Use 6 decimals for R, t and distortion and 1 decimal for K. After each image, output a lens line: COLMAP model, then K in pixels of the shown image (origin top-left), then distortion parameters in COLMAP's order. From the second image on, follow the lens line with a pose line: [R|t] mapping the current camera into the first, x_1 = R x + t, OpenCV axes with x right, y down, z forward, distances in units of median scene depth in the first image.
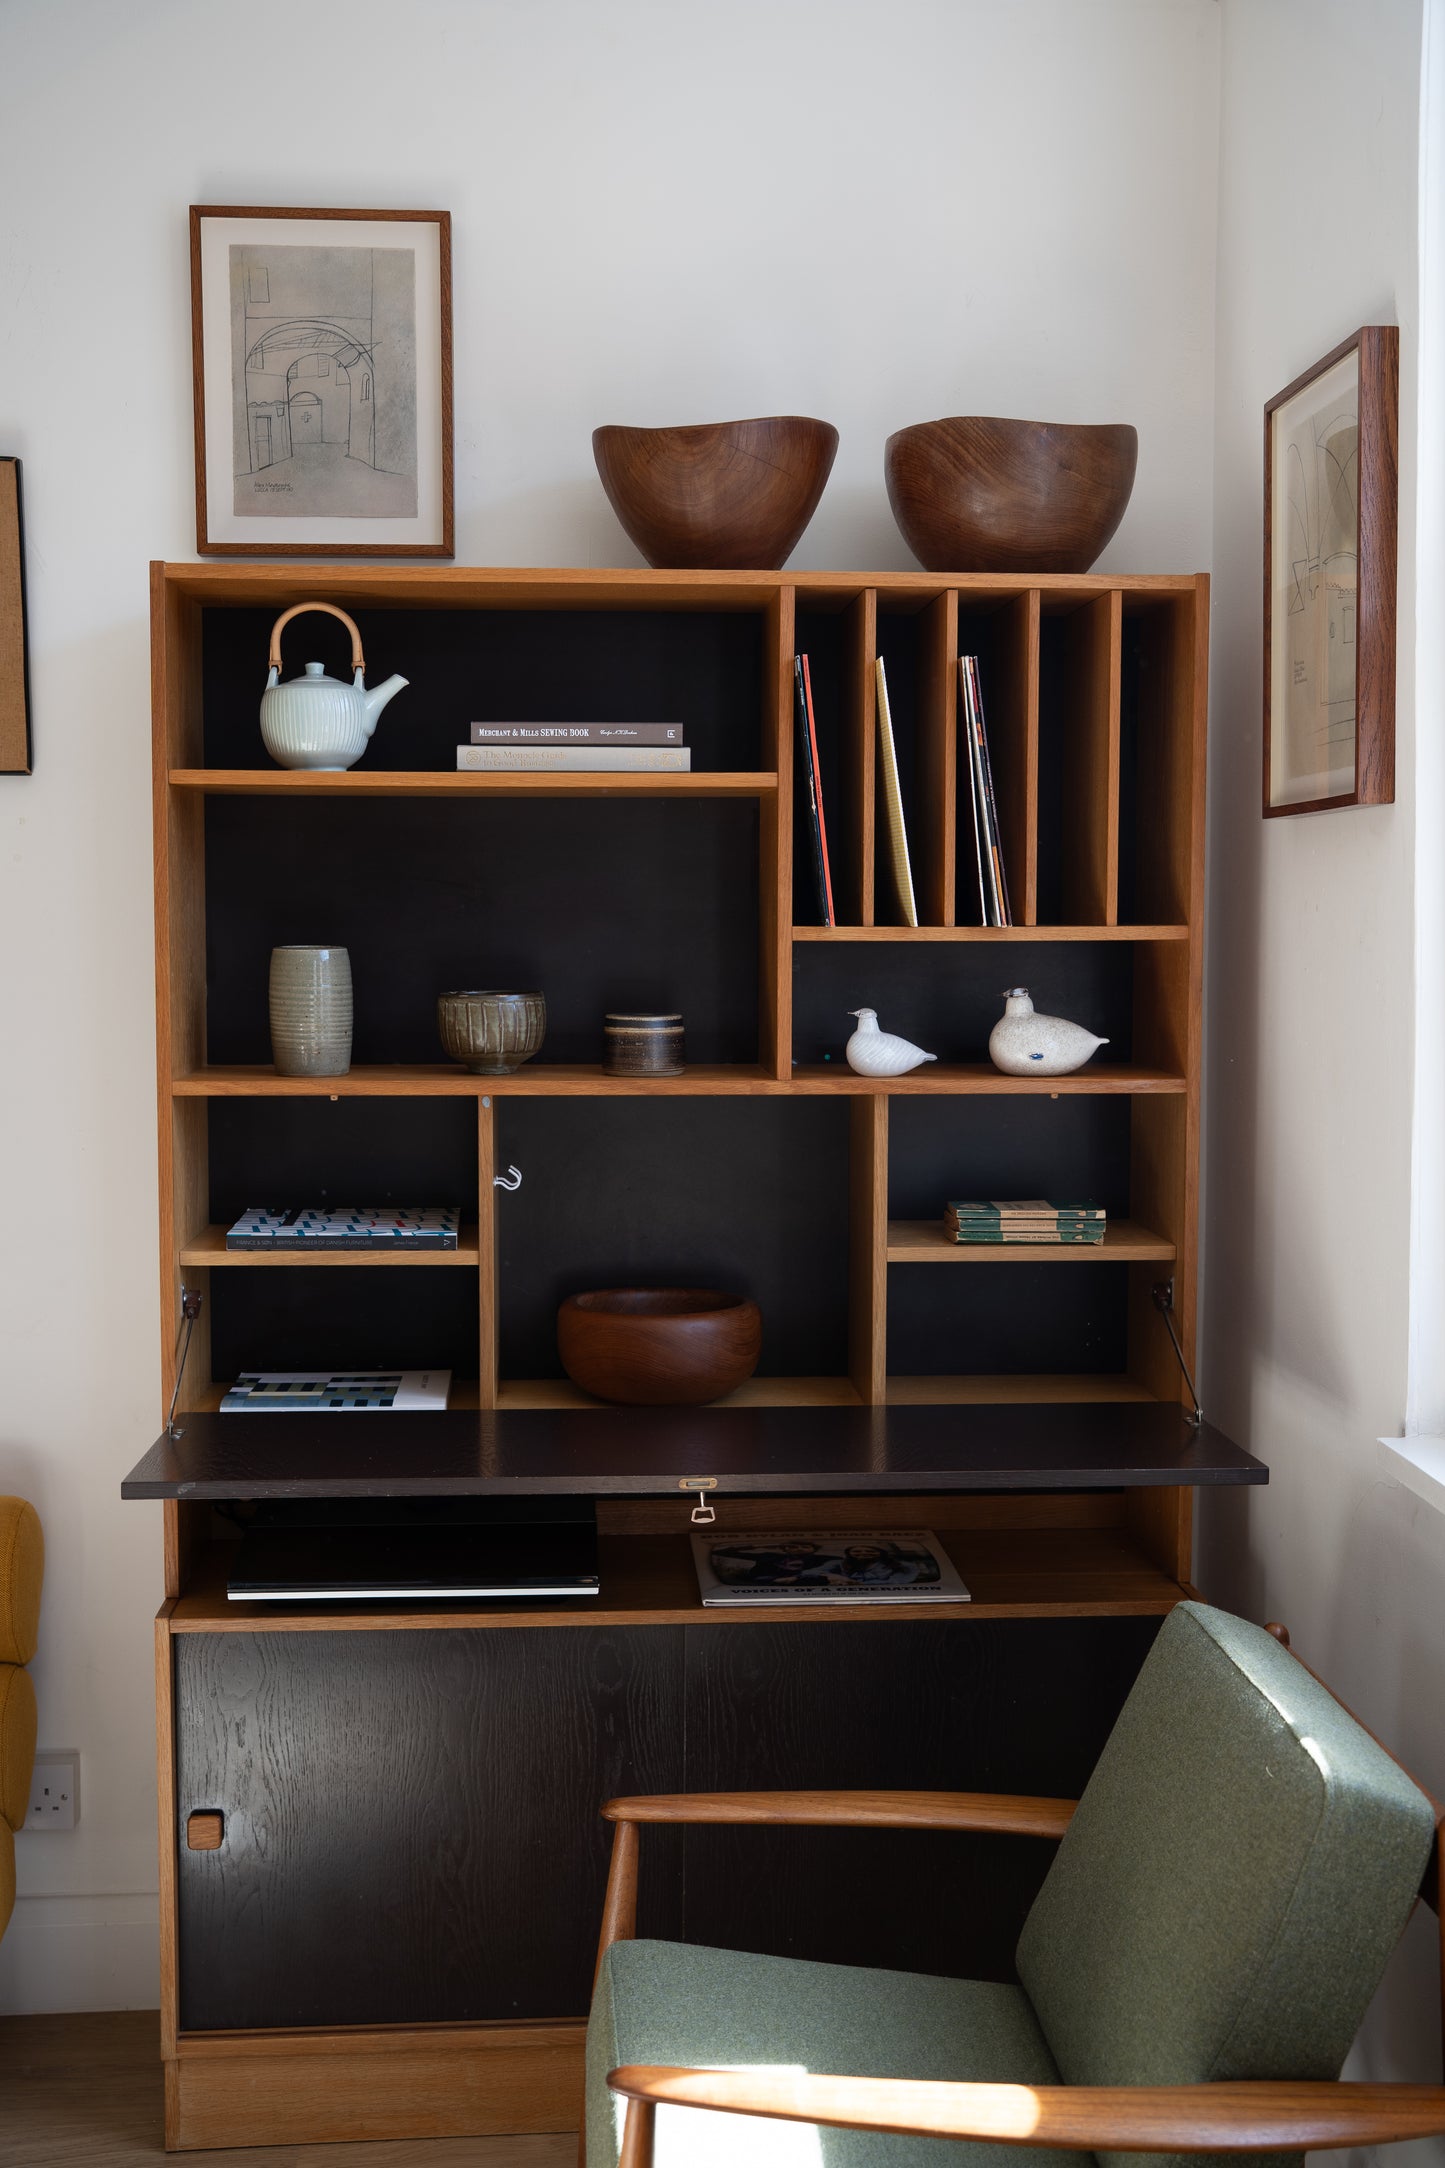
lens RADIAL K [[2421.5, 0, 773.5], [0, 2421.5, 1104.2], [0, 0, 1]] dist [-0.011223, 0.217683]
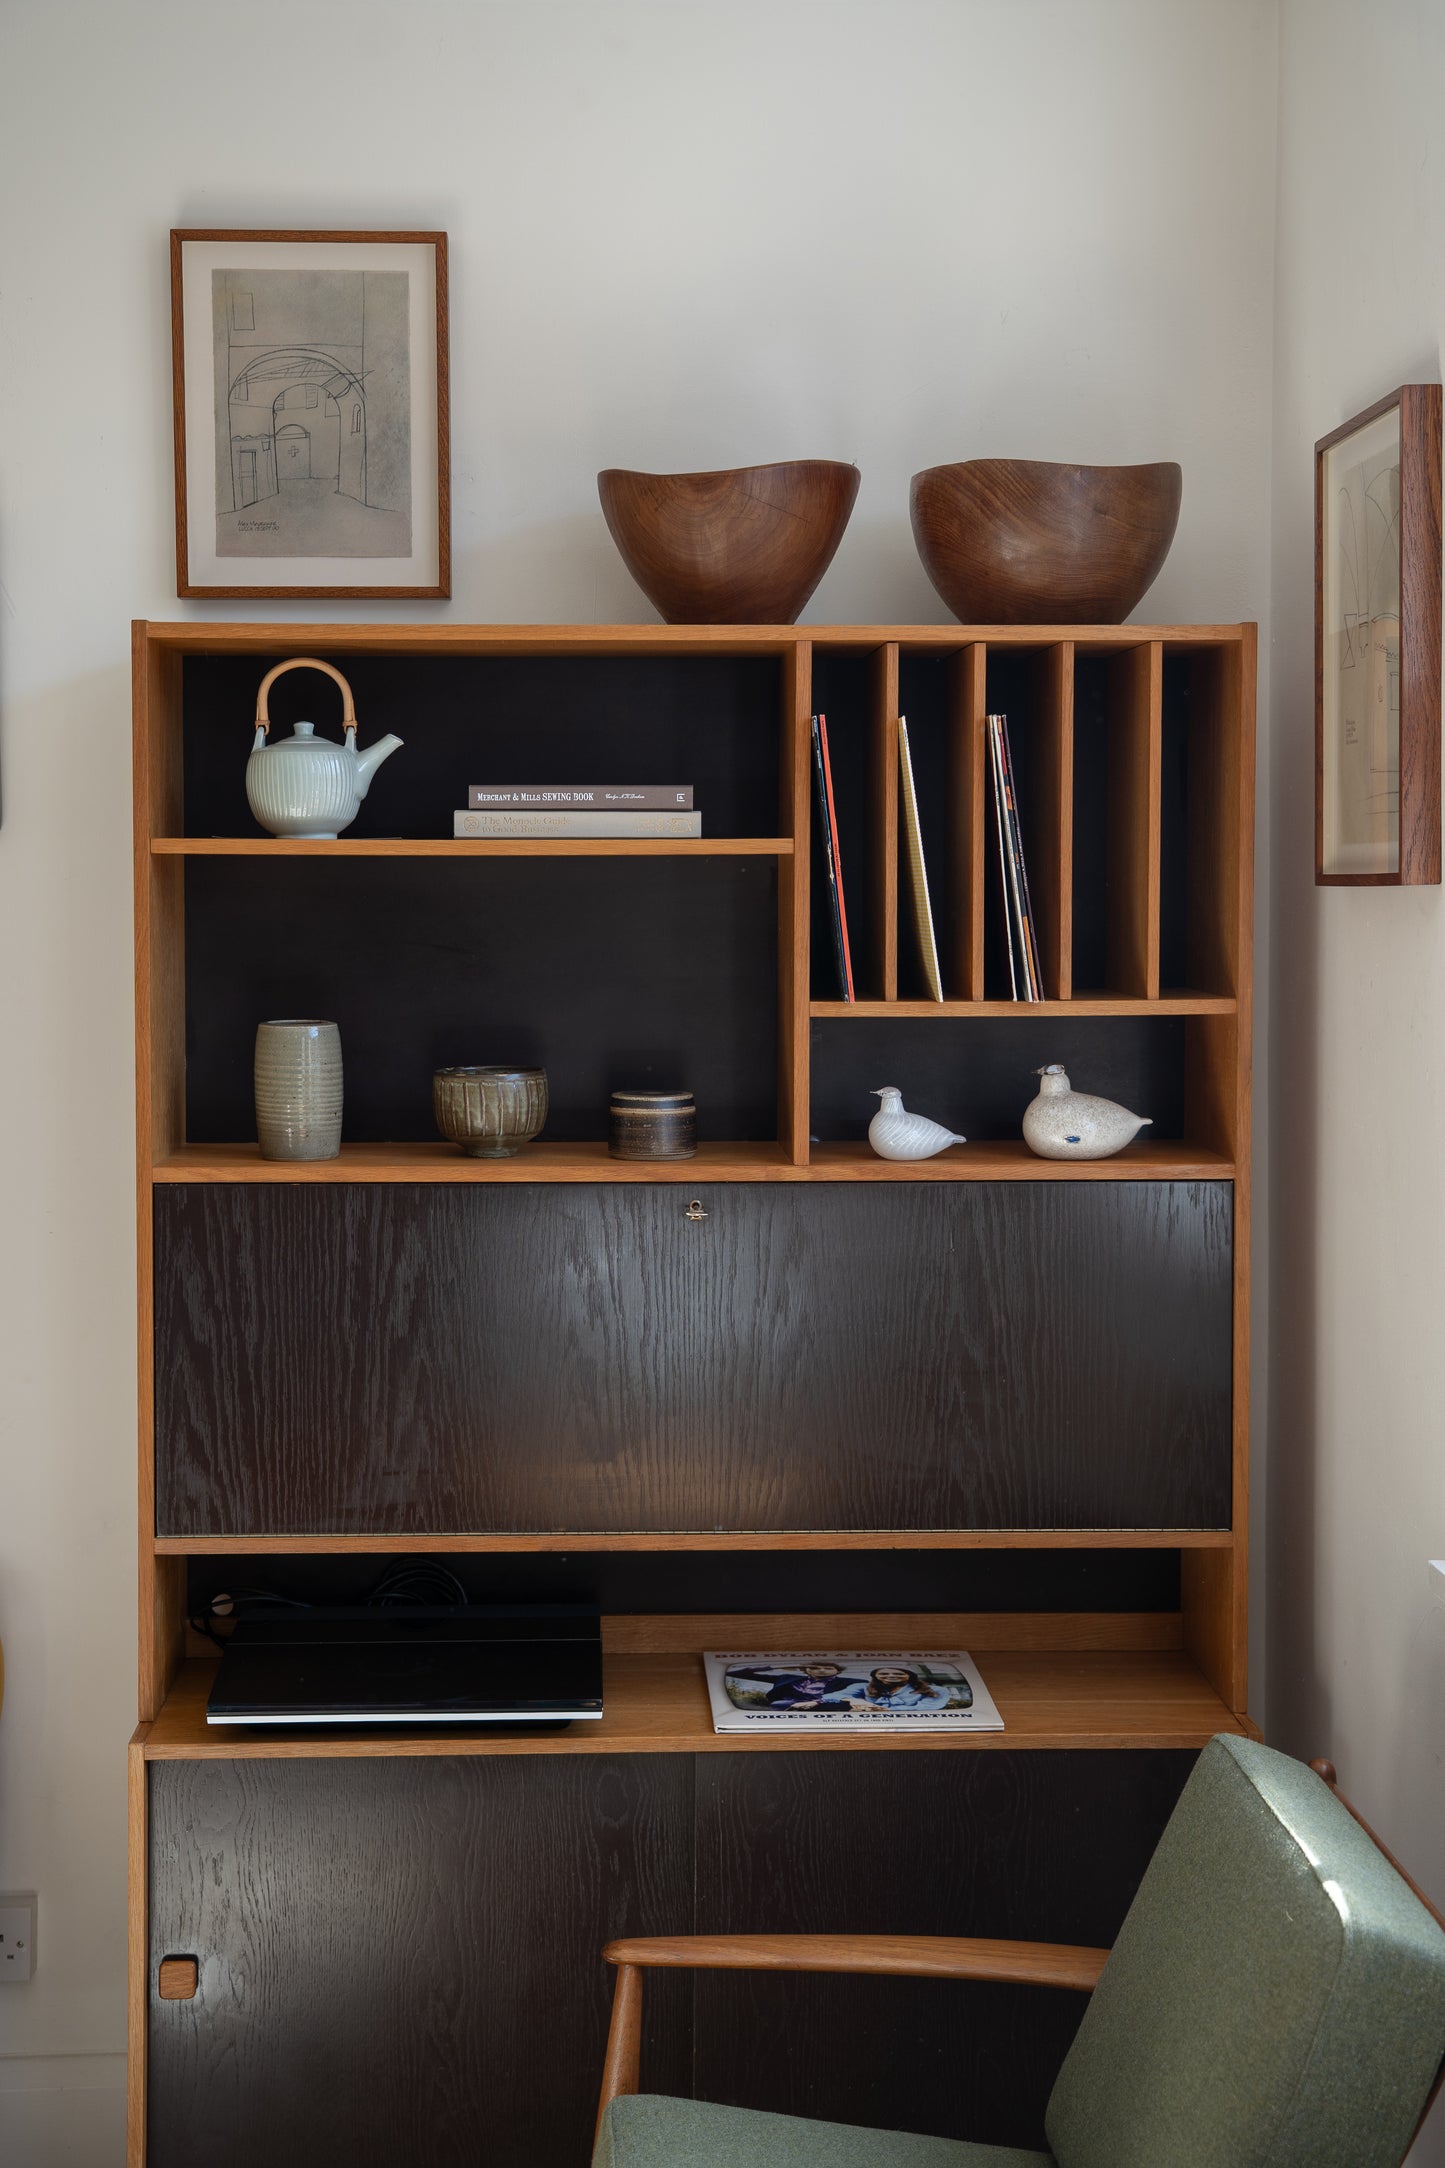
lens RADIAL K [[2988.2, 0, 726.3], [0, 2988.2, 1032.4], [0, 0, 1]] dist [0.091982, 0.320443]
pose [[0.999306, -0.001106, -0.037232, 0.018551], [0.000187, 0.999695, -0.024691, -0.032826], [0.037248, 0.024667, 0.999002, -0.158577]]
